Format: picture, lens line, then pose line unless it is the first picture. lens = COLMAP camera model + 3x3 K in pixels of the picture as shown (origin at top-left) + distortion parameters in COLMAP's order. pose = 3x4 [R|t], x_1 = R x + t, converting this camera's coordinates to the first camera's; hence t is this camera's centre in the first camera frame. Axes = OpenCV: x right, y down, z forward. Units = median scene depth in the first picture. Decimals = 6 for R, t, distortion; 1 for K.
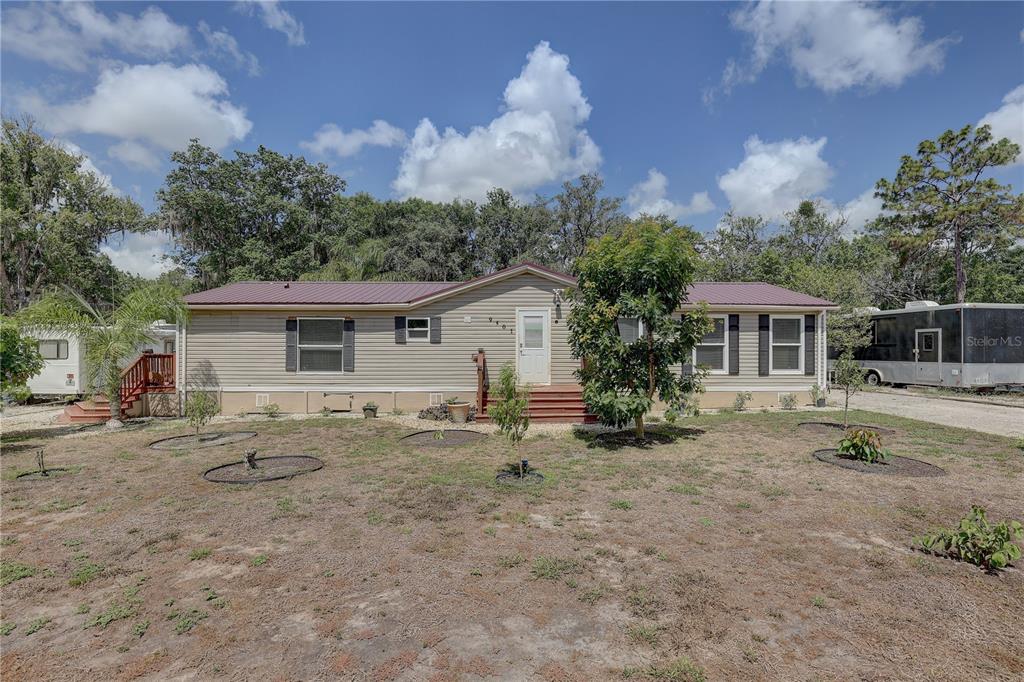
lens RADIAL K [[7010.0, 0, 511.1], [0, 7010.0, 342.1], [0, 0, 1]] dist [0.781998, 0.000000]
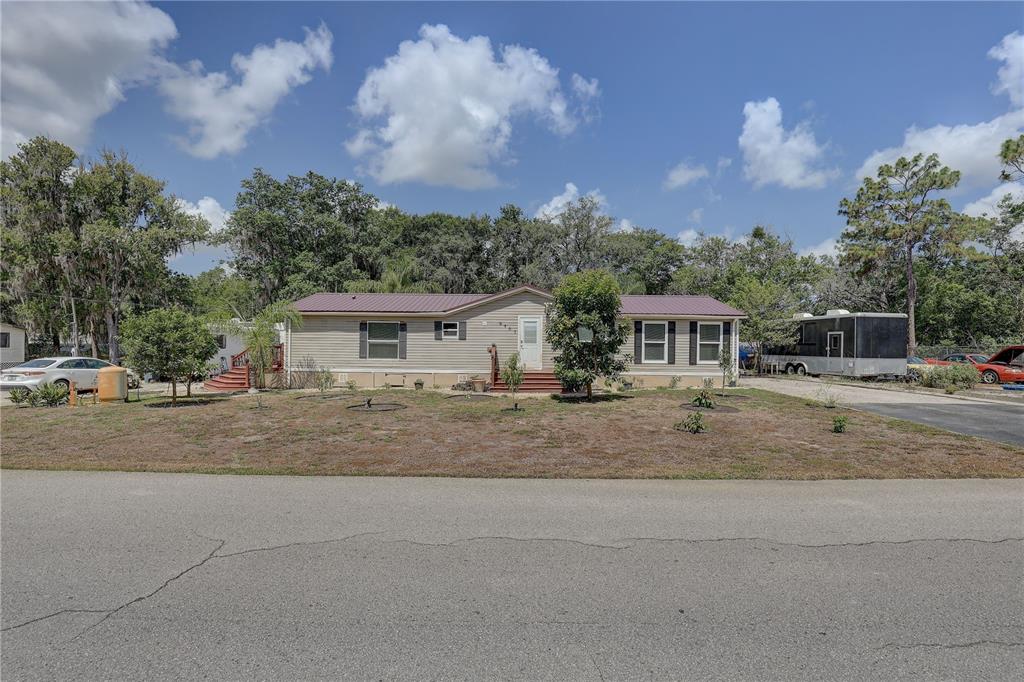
lens RADIAL K [[7010.0, 0, 512.9], [0, 7010.0, 340.8], [0, 0, 1]] dist [0.781998, 0.000000]
pose [[0.999960, 0.008801, -0.001570, 0.001326], [-0.008800, 0.999961, 0.000499, -0.000325], [0.001574, -0.000485, 0.999999, -0.308293]]
